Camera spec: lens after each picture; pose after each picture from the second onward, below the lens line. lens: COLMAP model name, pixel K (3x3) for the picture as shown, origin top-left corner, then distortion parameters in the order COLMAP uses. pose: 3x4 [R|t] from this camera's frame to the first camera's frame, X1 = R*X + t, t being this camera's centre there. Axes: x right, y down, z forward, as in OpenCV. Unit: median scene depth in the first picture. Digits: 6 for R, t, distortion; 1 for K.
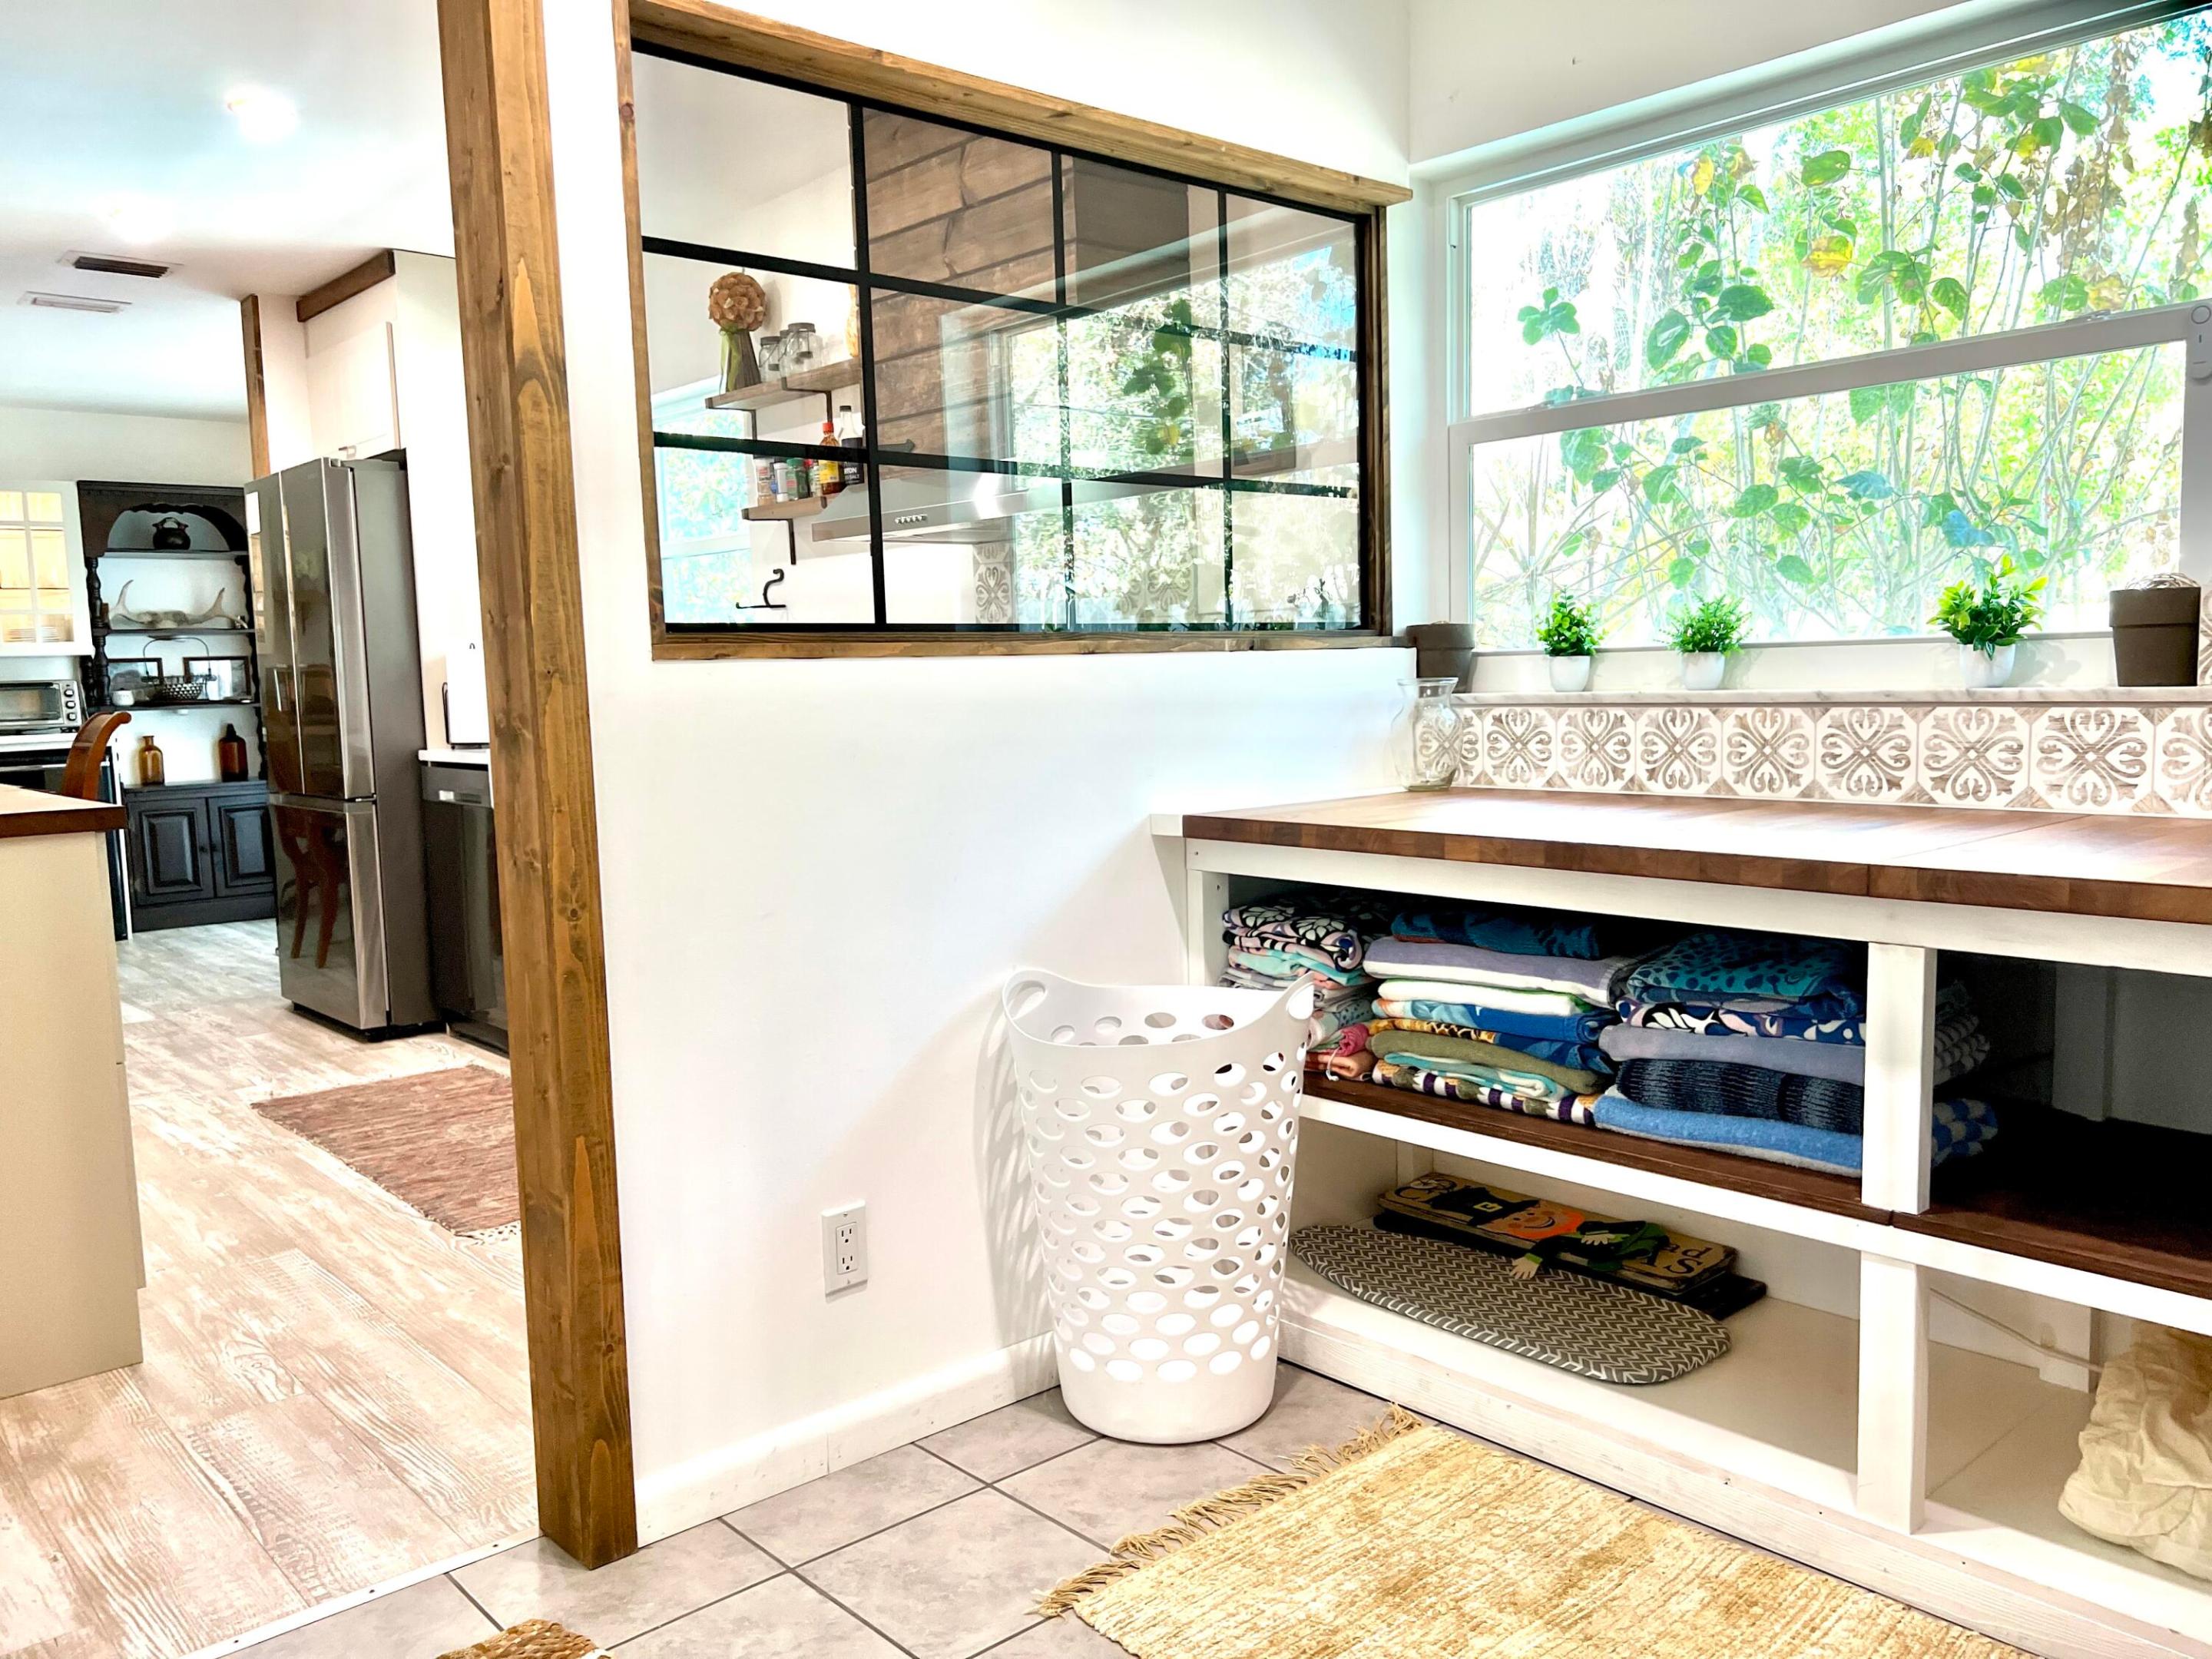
lens RADIAL K [[1658.9, 0, 1085.4], [0, 1658.9, 836.5], [0, 0, 1]] dist [0.032985, -0.057016]
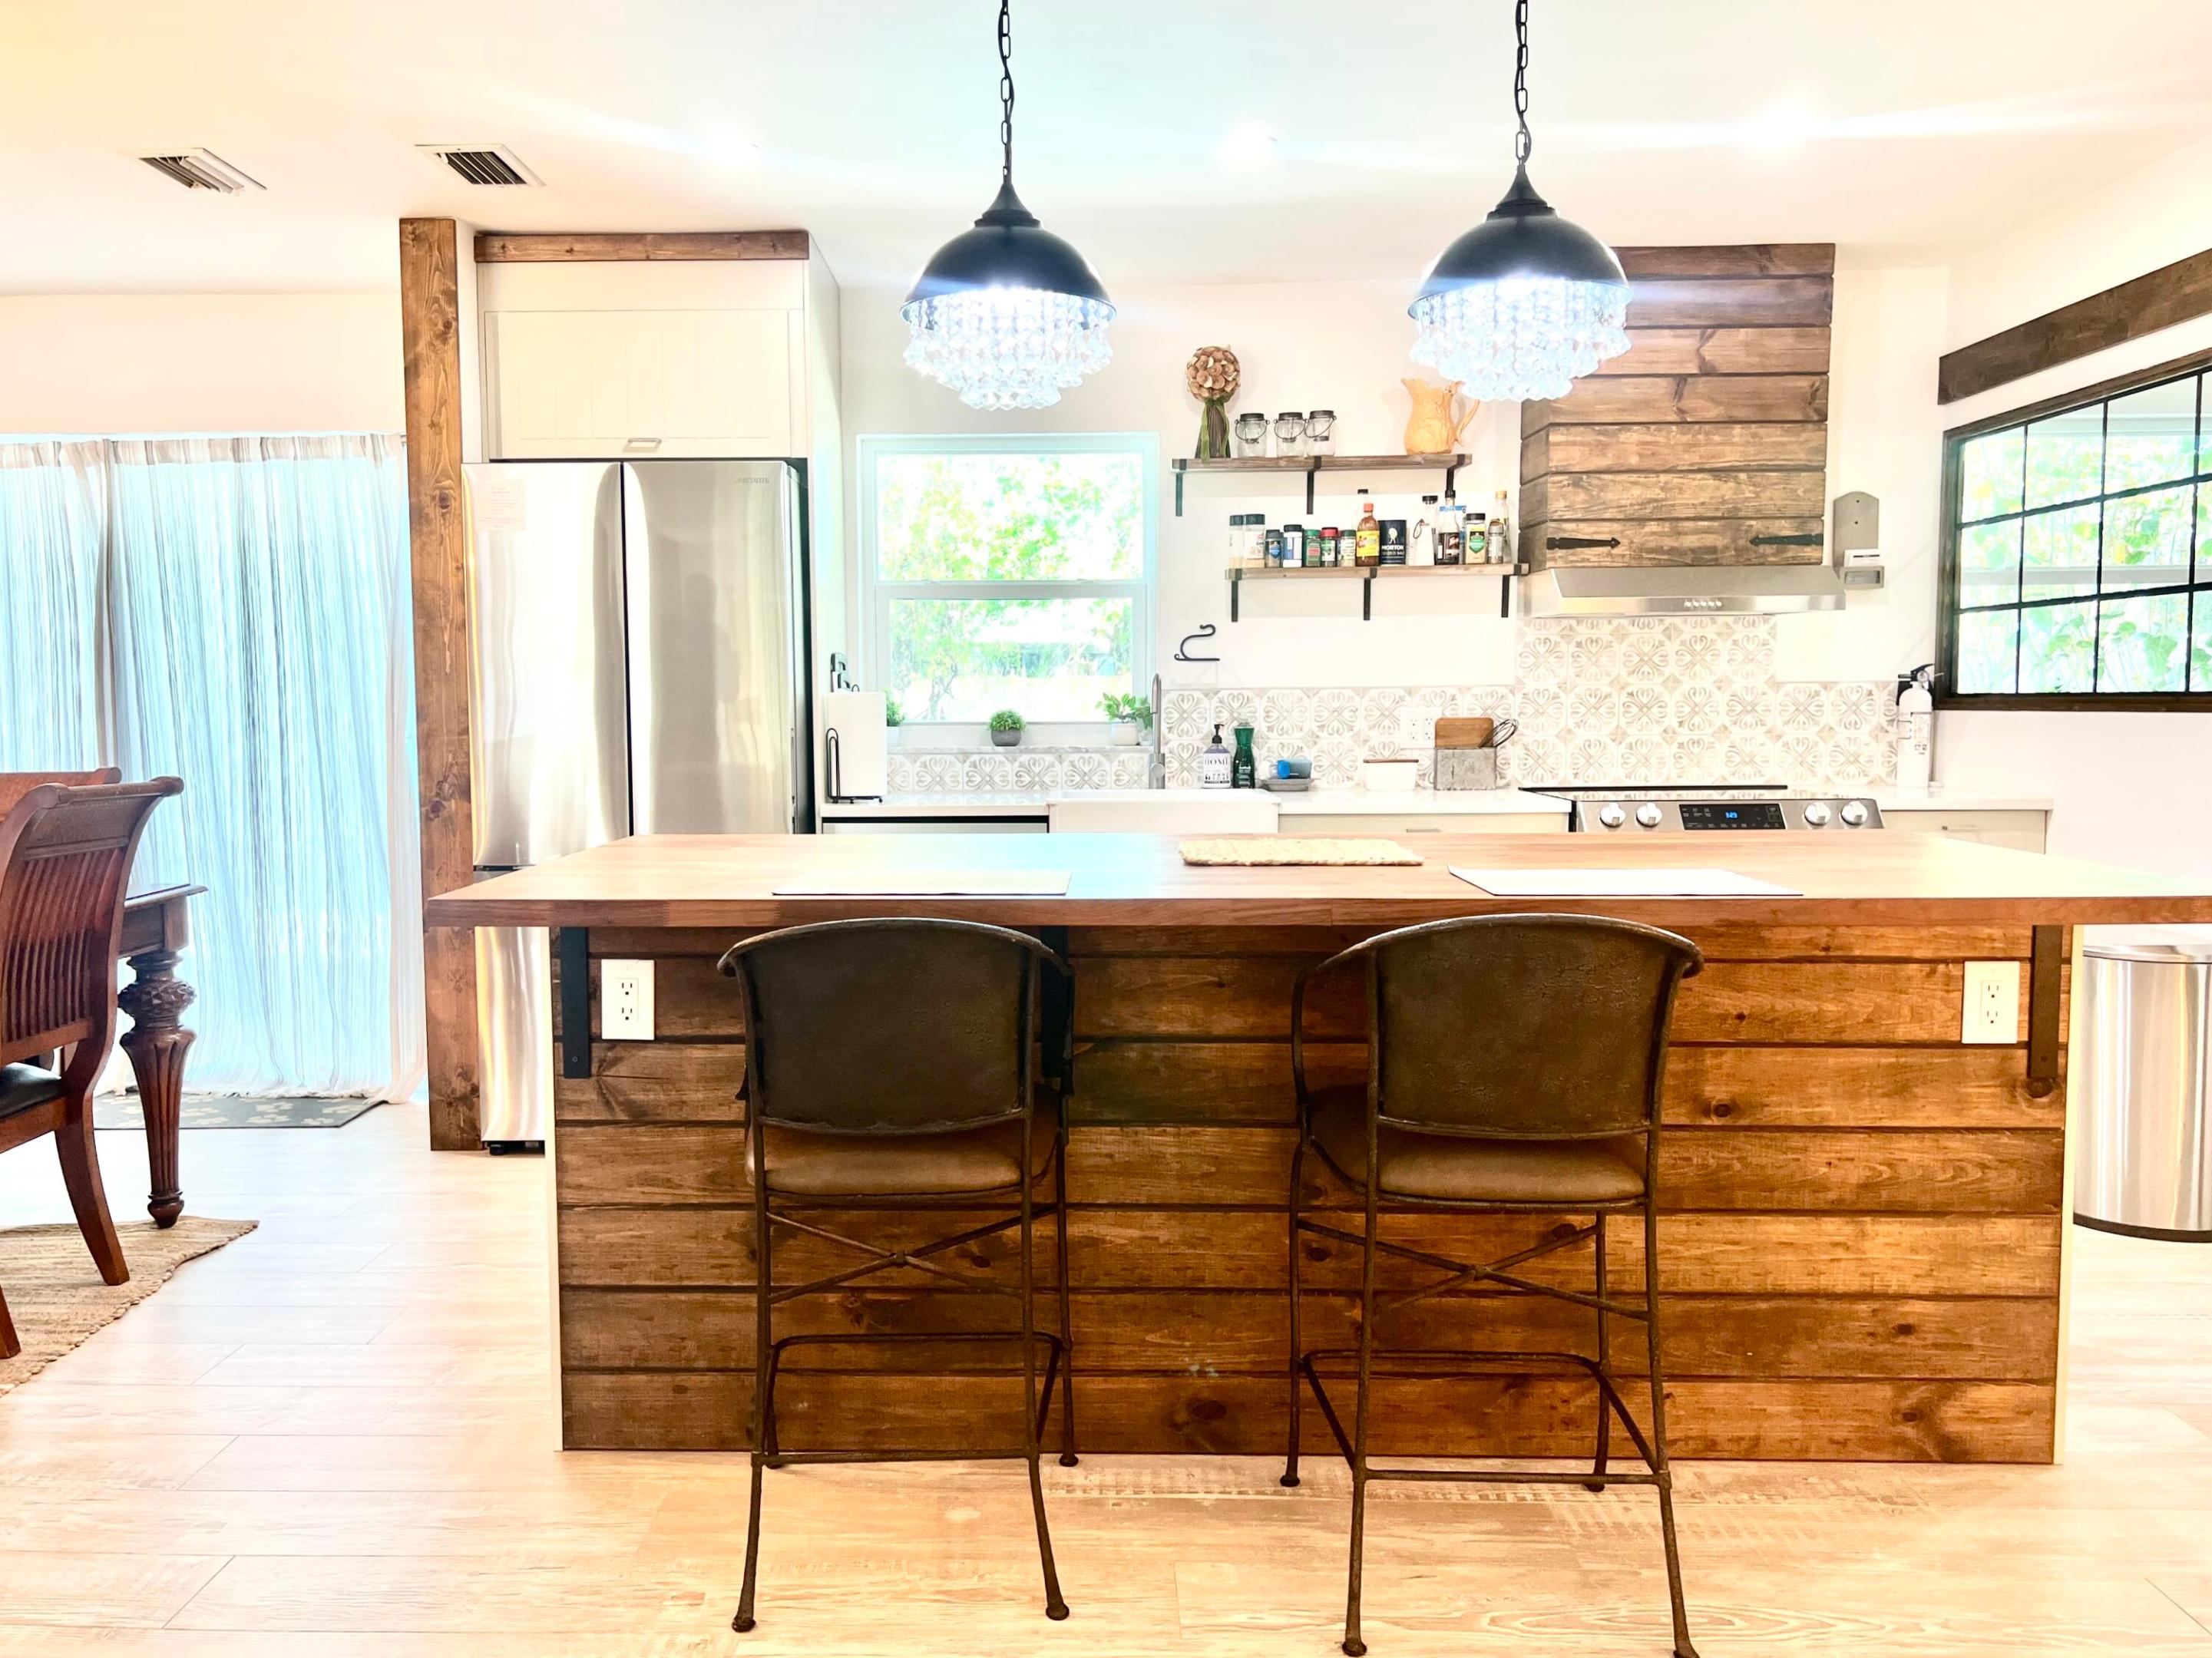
lens RADIAL K [[1658.7, 0, 1085.4], [0, 1658.7, 836.0], [0, 0, 1]] dist [0.032985, -0.057016]
pose [[0.657535, -0.043985, 0.752139, -1.864572], [0.068936, 0.997619, -0.001924, -0.037975], [-0.750263, 0.053115, 0.659002, 0.584704]]
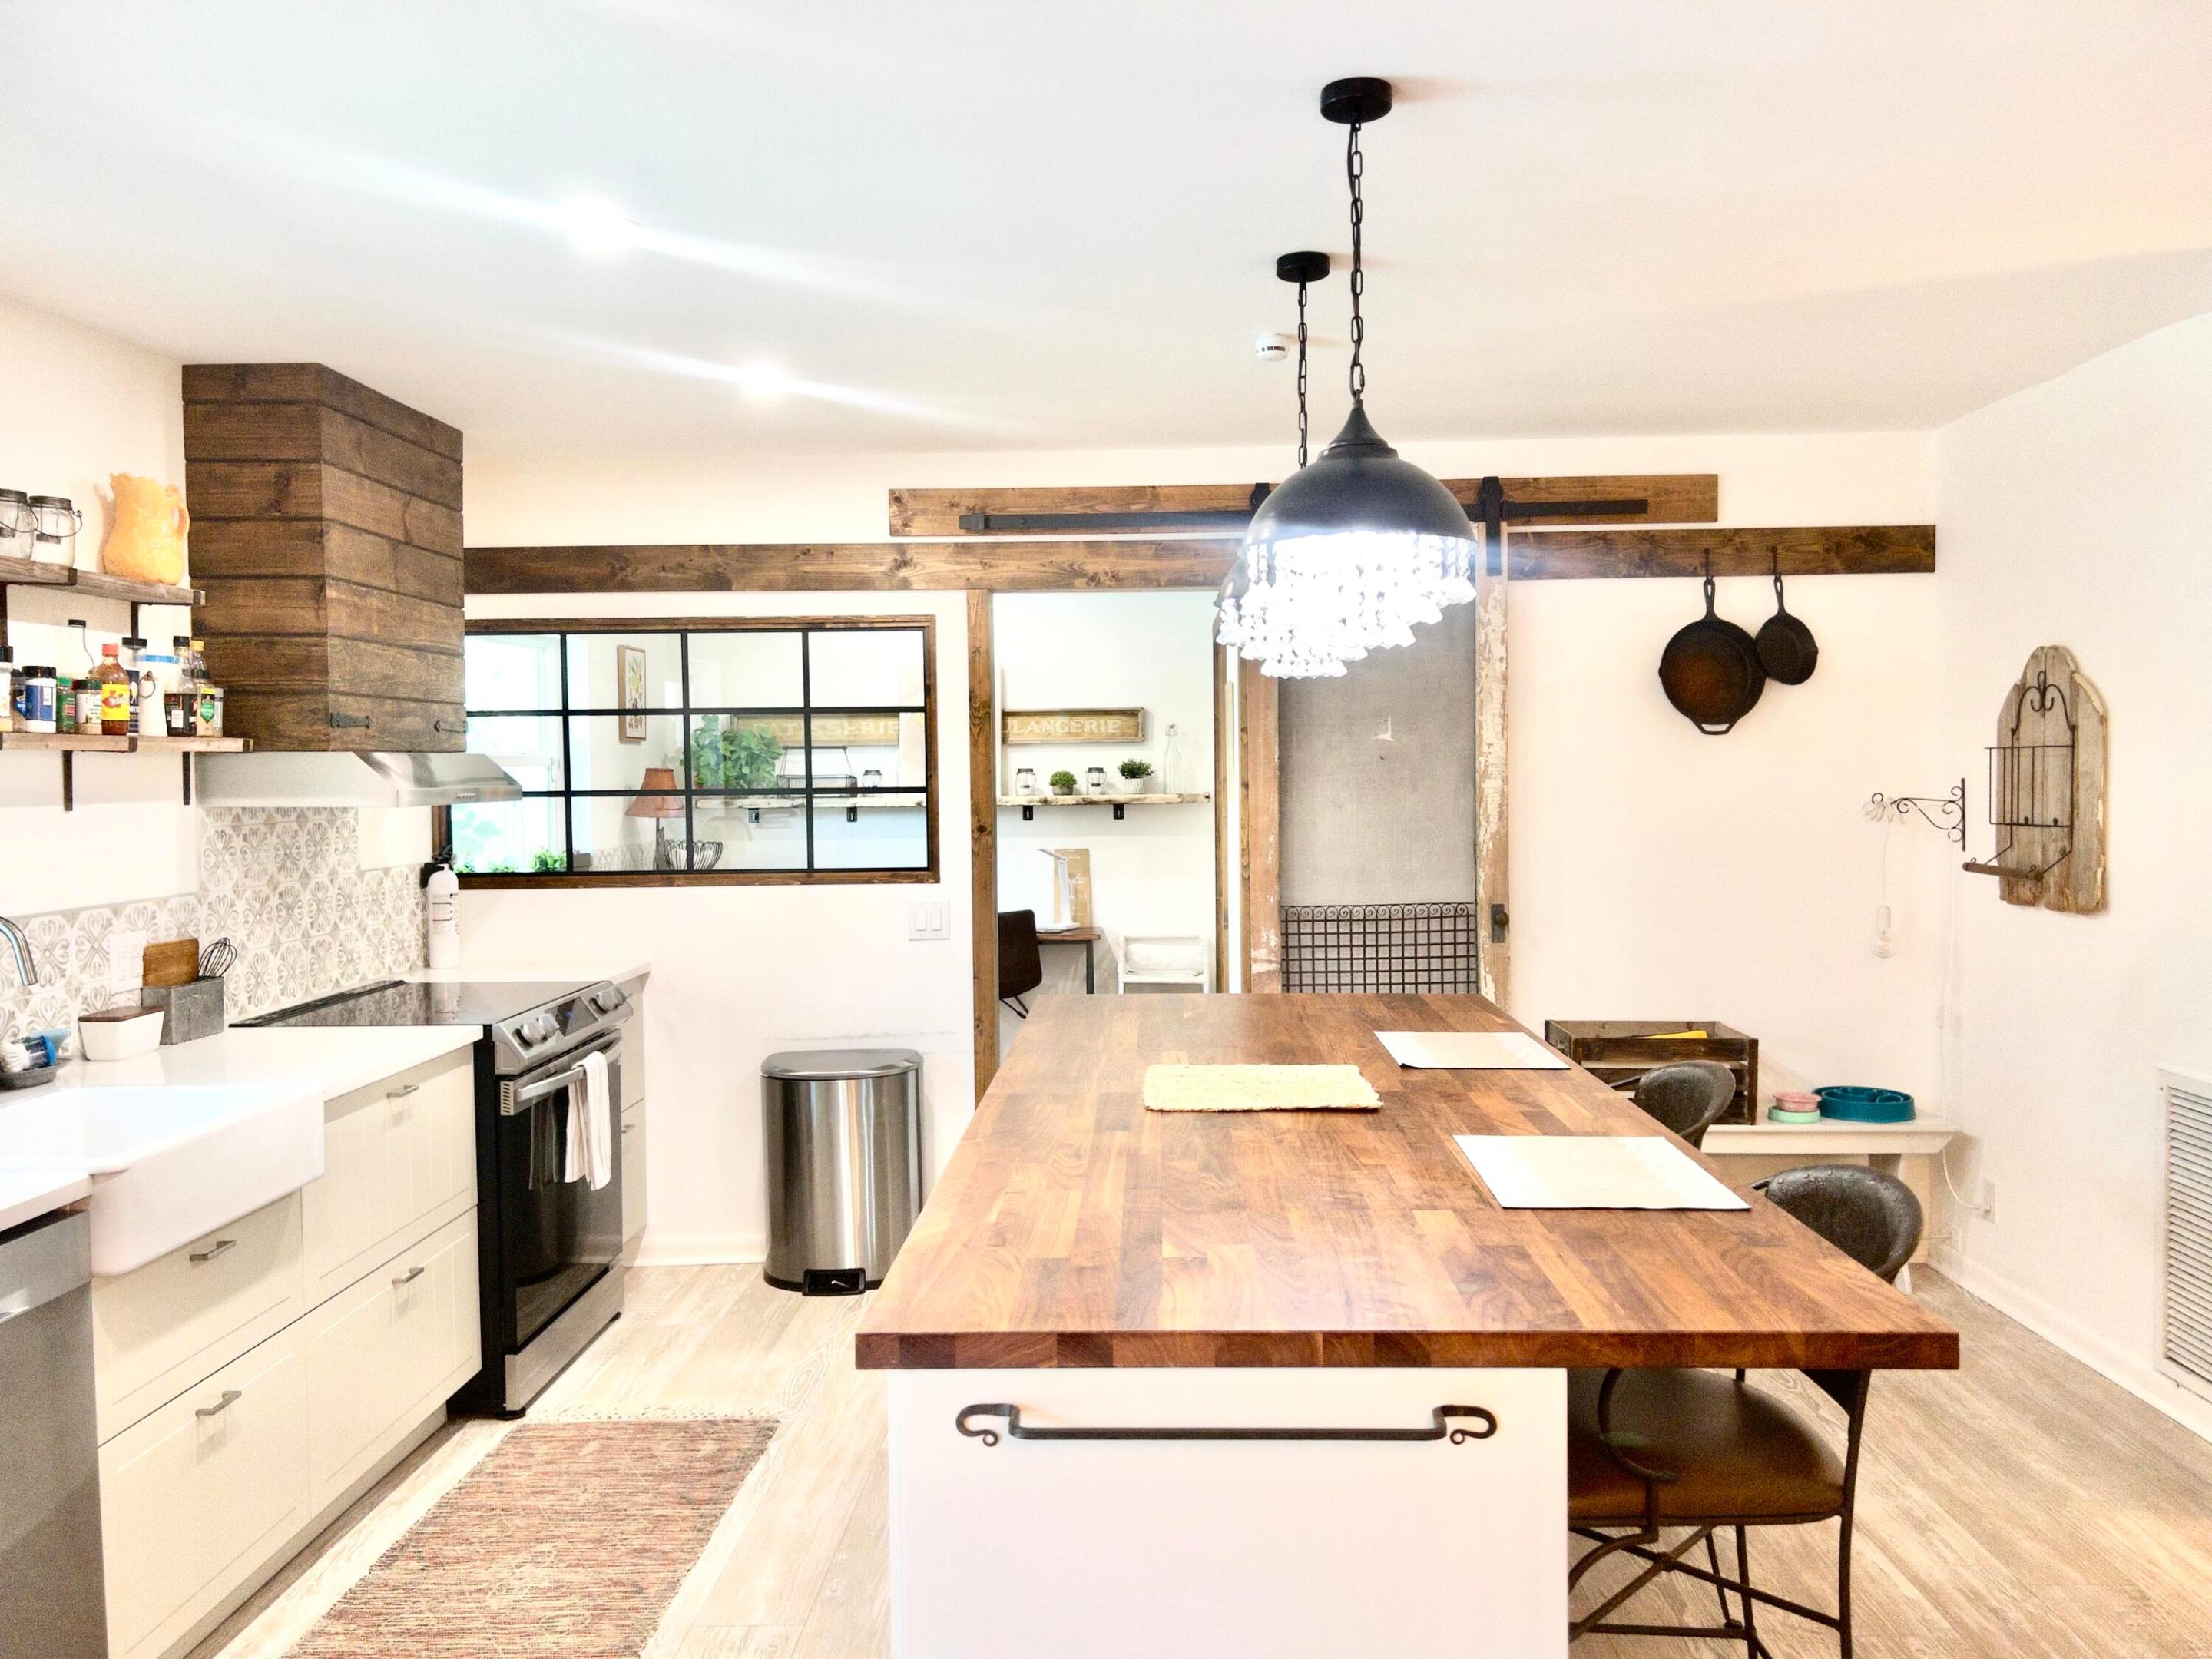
lens RADIAL K [[1645.7, 0, 1106.0], [0, 1645.7, 829.5], [0, 0, 1]] dist [0.046492, -0.048627]
pose [[-0.737990, 0.013024, 0.674686, -1.648755], [0.103119, 0.990248, 0.093679, -0.310777], [-0.666886, 0.138707, -0.732136, 2.109506]]
